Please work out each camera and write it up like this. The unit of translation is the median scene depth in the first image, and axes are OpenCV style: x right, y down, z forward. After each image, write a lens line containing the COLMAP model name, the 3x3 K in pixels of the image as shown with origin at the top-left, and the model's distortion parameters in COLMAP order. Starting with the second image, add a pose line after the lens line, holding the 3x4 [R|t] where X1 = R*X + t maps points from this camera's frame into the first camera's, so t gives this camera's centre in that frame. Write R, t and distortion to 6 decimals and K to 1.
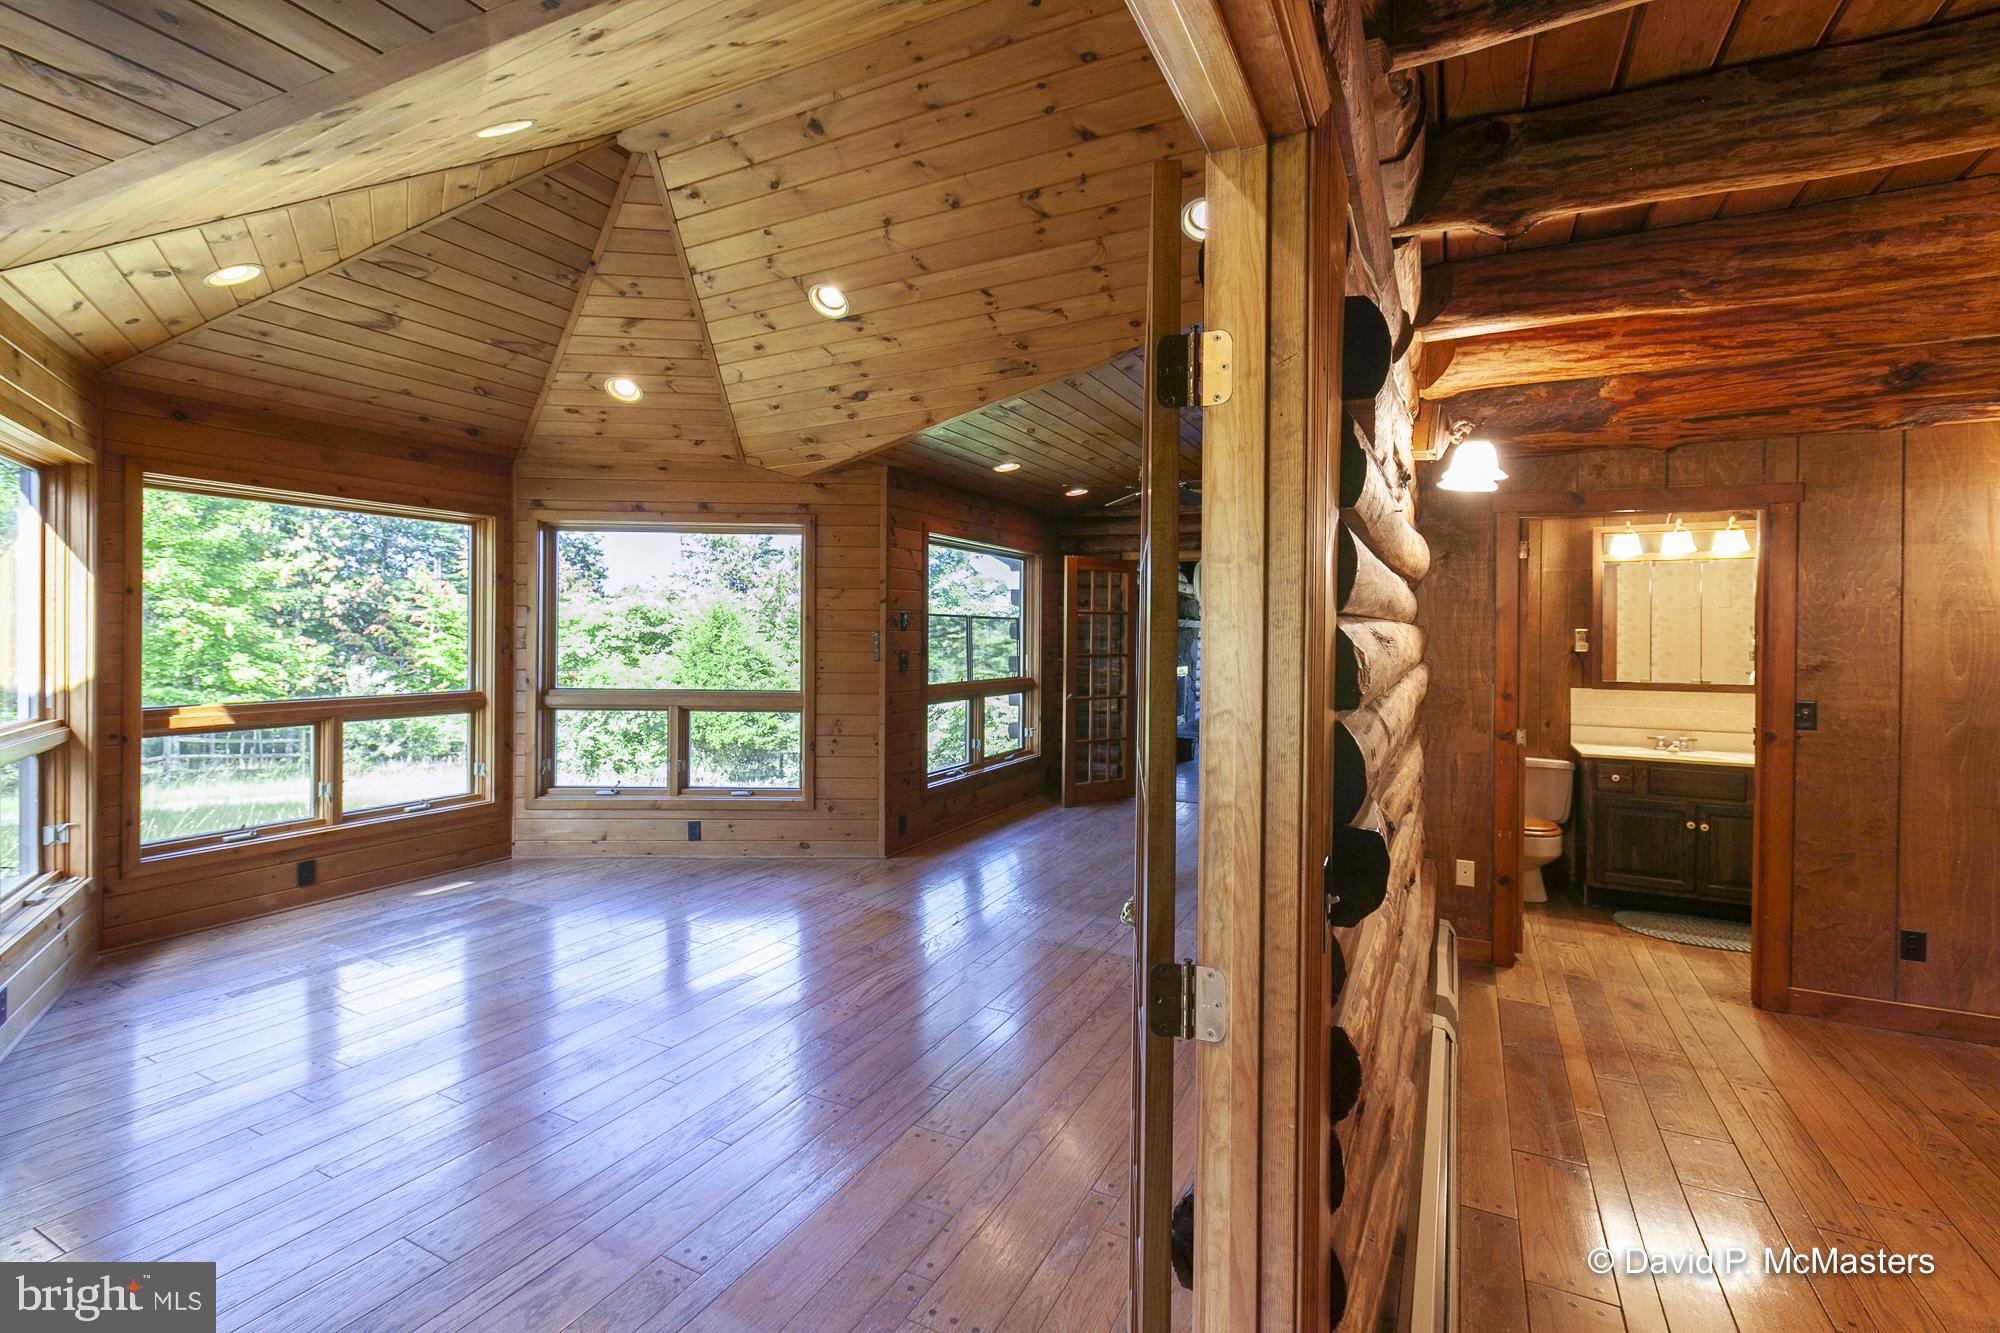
lens RADIAL K [[922.2, 0, 998.3], [0, 922.2, 653.3], [0, 0, 1]] dist [-0.001823, 0.000630]
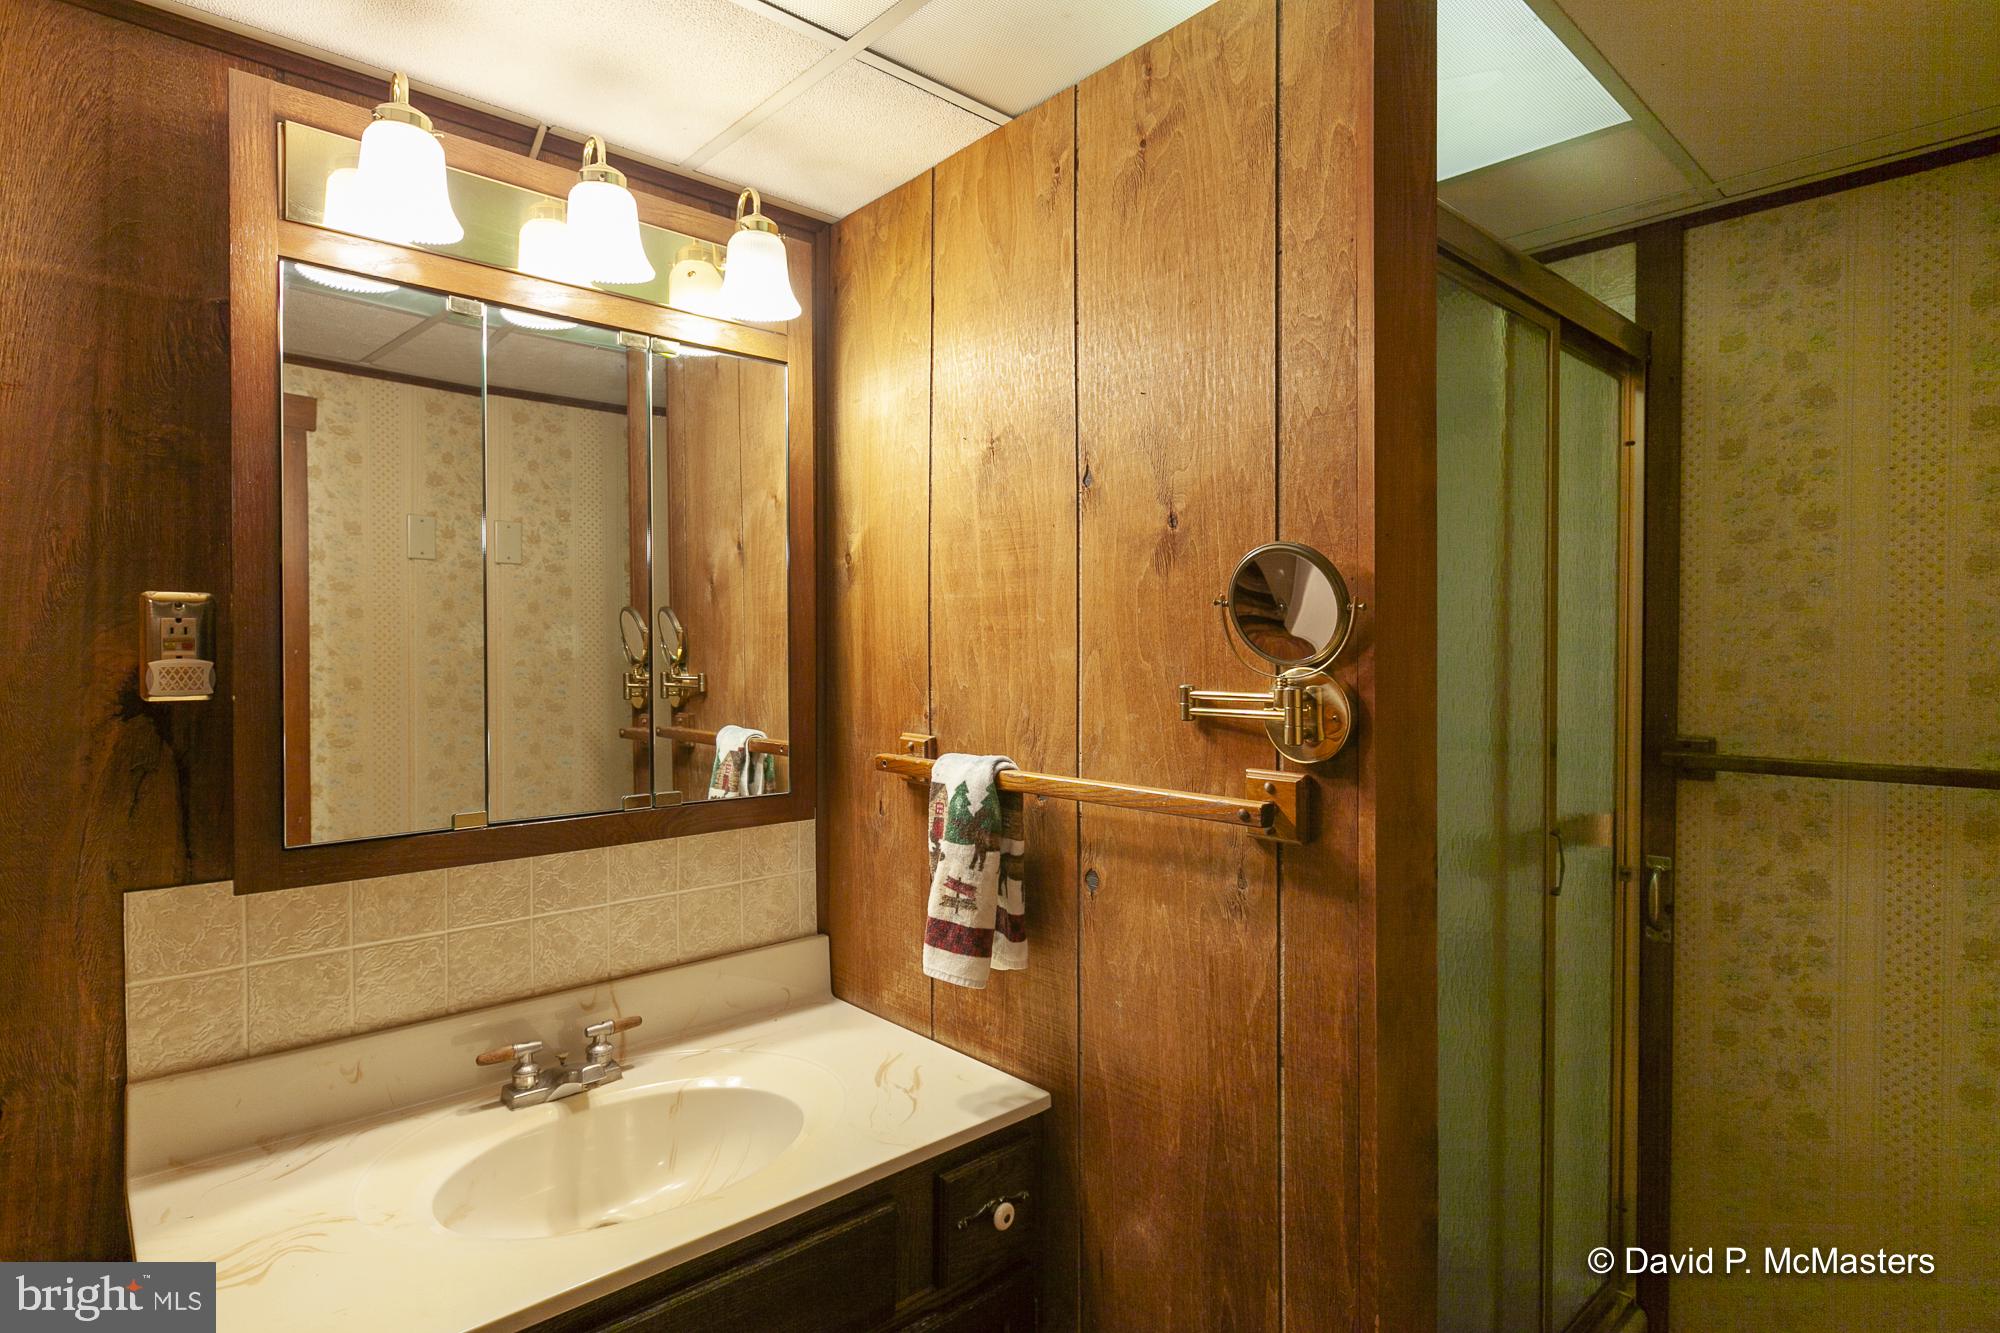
lens RADIAL K [[1035.7, 0, 1001.5], [0, 1035.7, 665.4], [0, 0, 1]] dist [0.000915, 0.000089]
pose [[0.353332, -0.018010, 0.935325, 0.480213], [0.013853, 0.999806, 0.014018, -0.010909], [-0.935395, 0.008004, 0.353513, 0.744217]]
